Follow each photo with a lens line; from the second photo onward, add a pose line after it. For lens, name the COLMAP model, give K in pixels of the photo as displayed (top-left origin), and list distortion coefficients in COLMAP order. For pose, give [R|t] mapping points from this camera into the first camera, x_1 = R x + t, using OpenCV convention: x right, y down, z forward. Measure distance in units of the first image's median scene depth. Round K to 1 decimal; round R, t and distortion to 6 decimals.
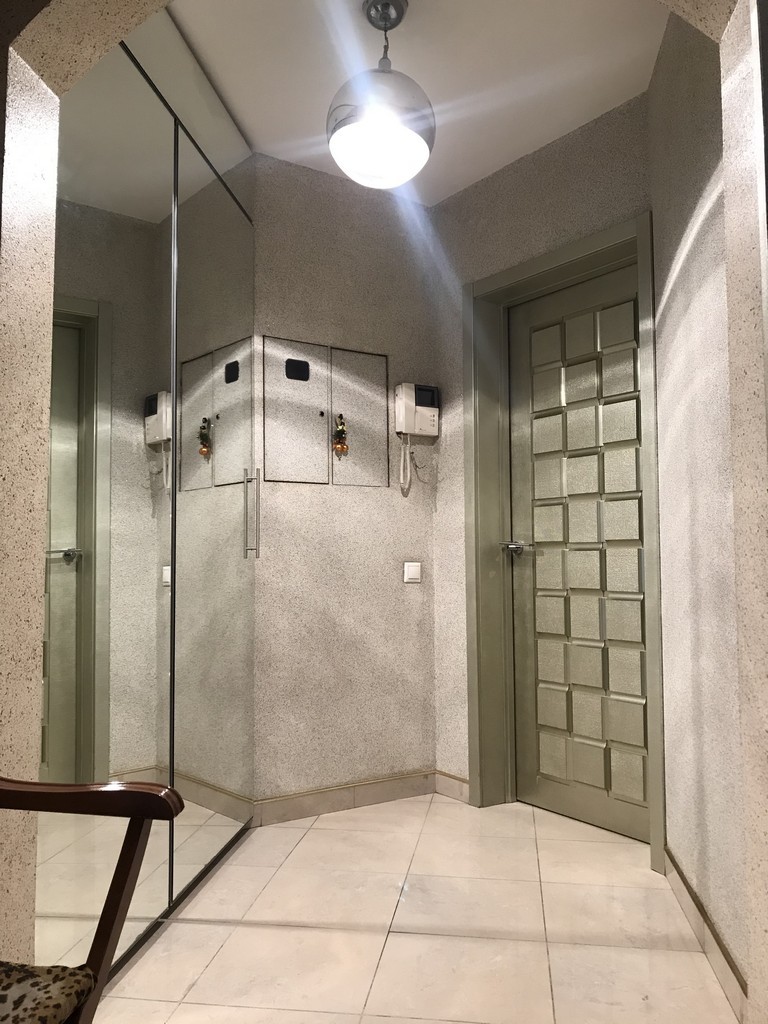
lens RADIAL K [[845.4, 0, 384.0], [0, 845.4, 512.0], [0, 0, 1]] dist [0.059464, -0.077343]
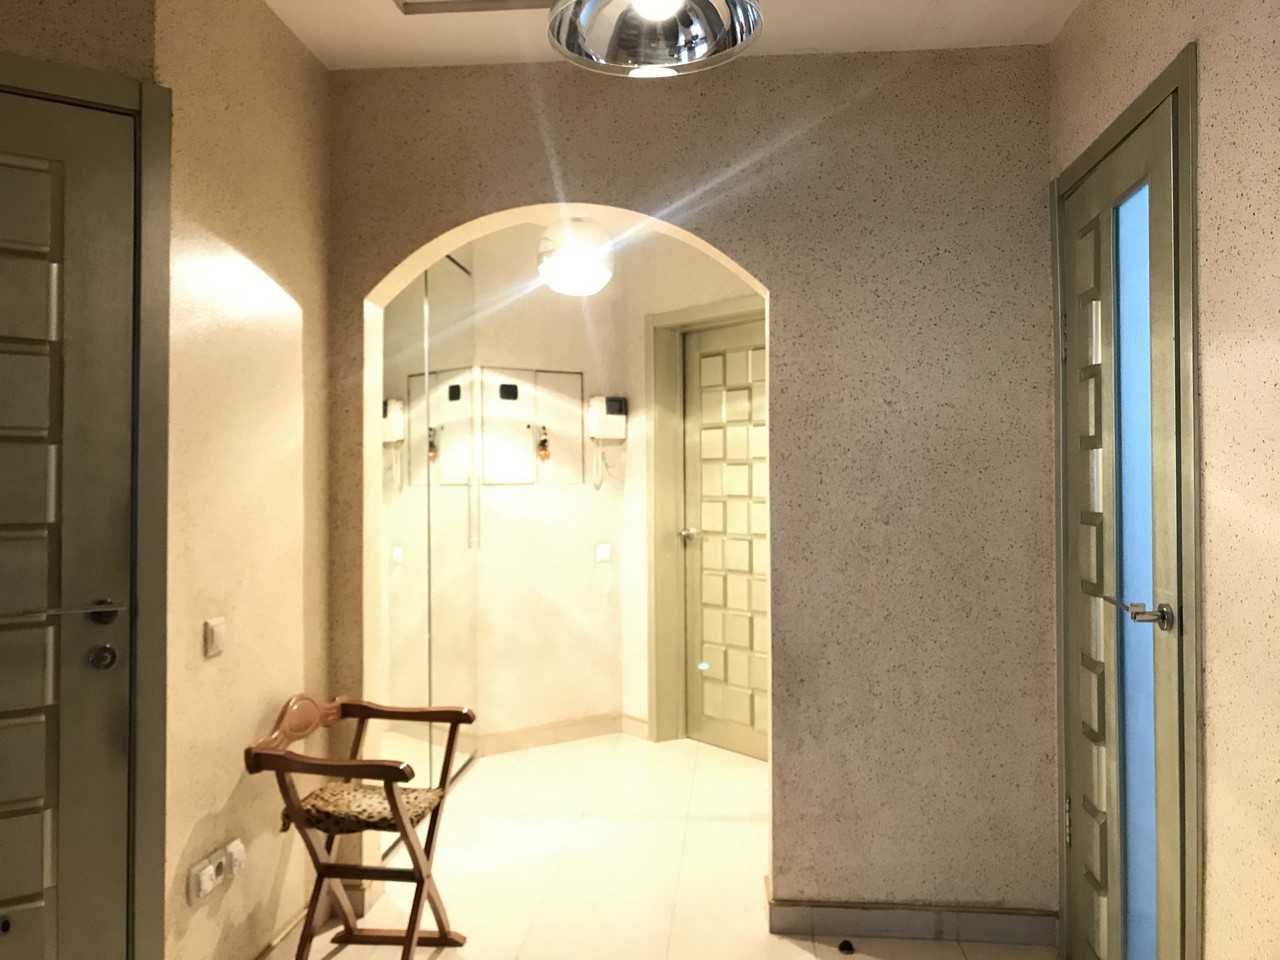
lens RADIAL K [[1056.7, 0, 626.3], [0, 1056.7, 471.5], [0, 0, 1]] dist [0.059464, -0.077343]
pose [[0.999353, 0.000426, 0.035969, 0.012422], [-0.002357, 0.998556, 0.053668, -0.132218], [-0.035894, -0.053718, 0.997911, -0.527239]]
